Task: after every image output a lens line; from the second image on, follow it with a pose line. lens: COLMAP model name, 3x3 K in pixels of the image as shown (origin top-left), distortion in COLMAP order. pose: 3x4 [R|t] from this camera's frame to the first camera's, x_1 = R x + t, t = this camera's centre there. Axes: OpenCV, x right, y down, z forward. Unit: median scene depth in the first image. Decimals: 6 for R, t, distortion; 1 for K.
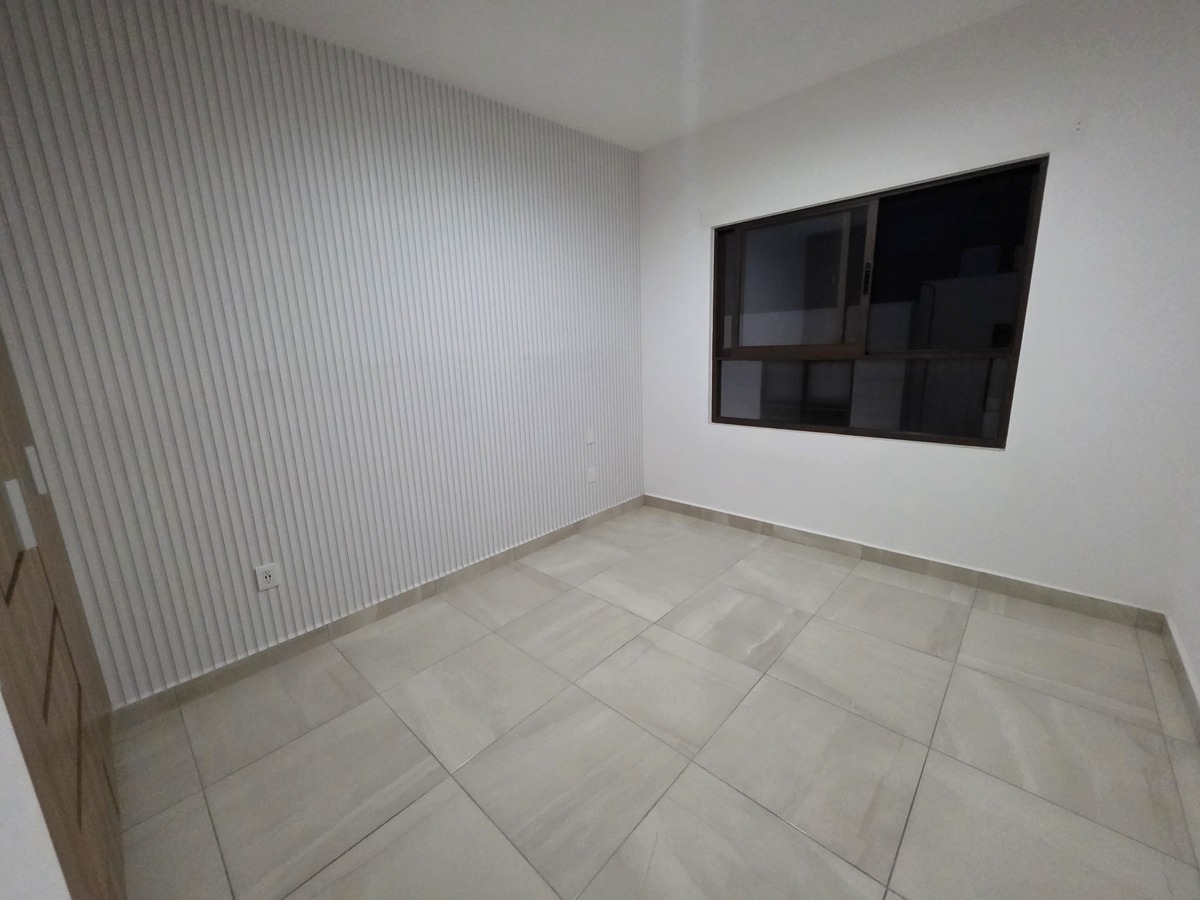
lens RADIAL K [[475.9, 0, 593.1], [0, 475.9, 448.0], [0, 0, 1]] dist [0.014216, -0.004944]
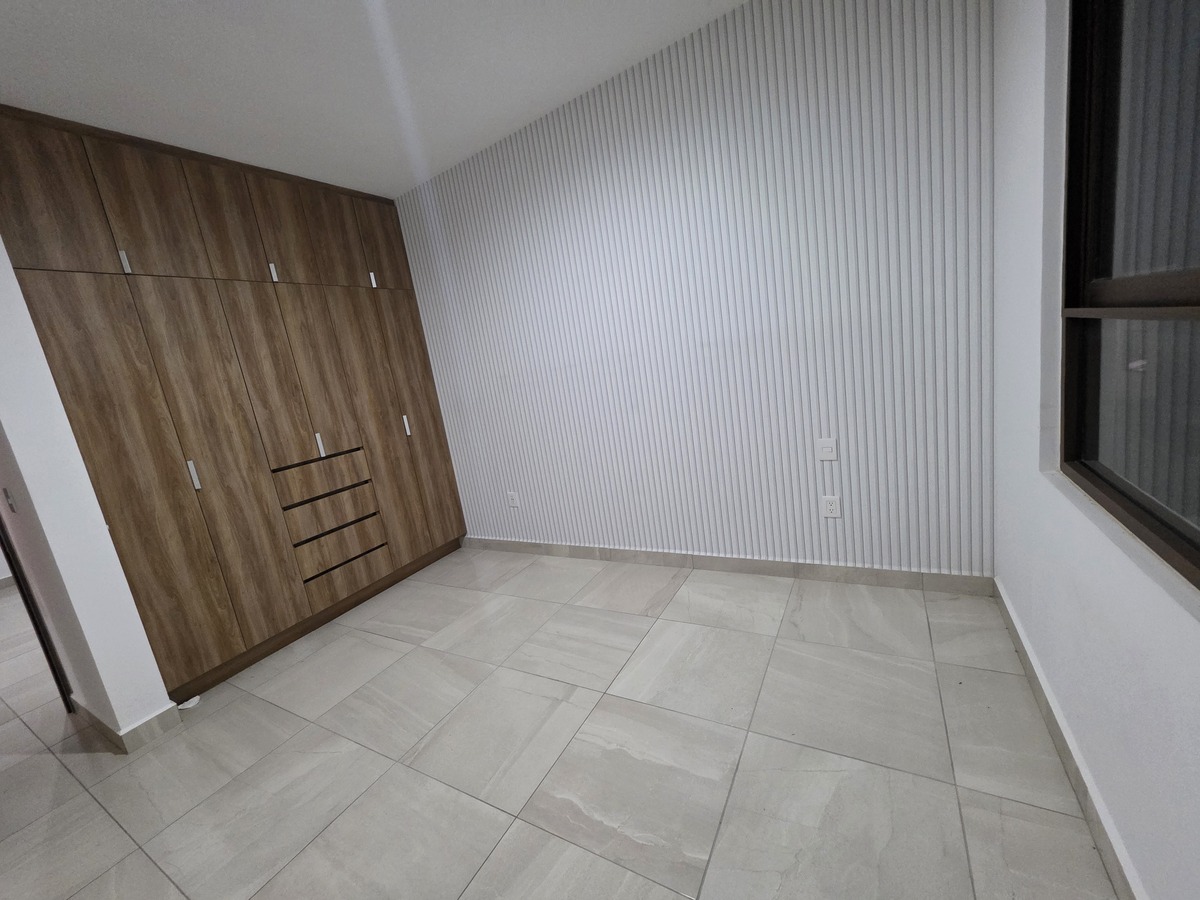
lens RADIAL K [[475.9, 0, 593.1], [0, 475.9, 448.0], [0, 0, 1]] dist [0.014216, -0.004944]
pose [[0.225221, 0.178445, -0.957827, 0.829883], [-0.055457, 0.983839, 0.170251, -0.181368], [0.972728, 0.014775, 0.231478, 0.788176]]
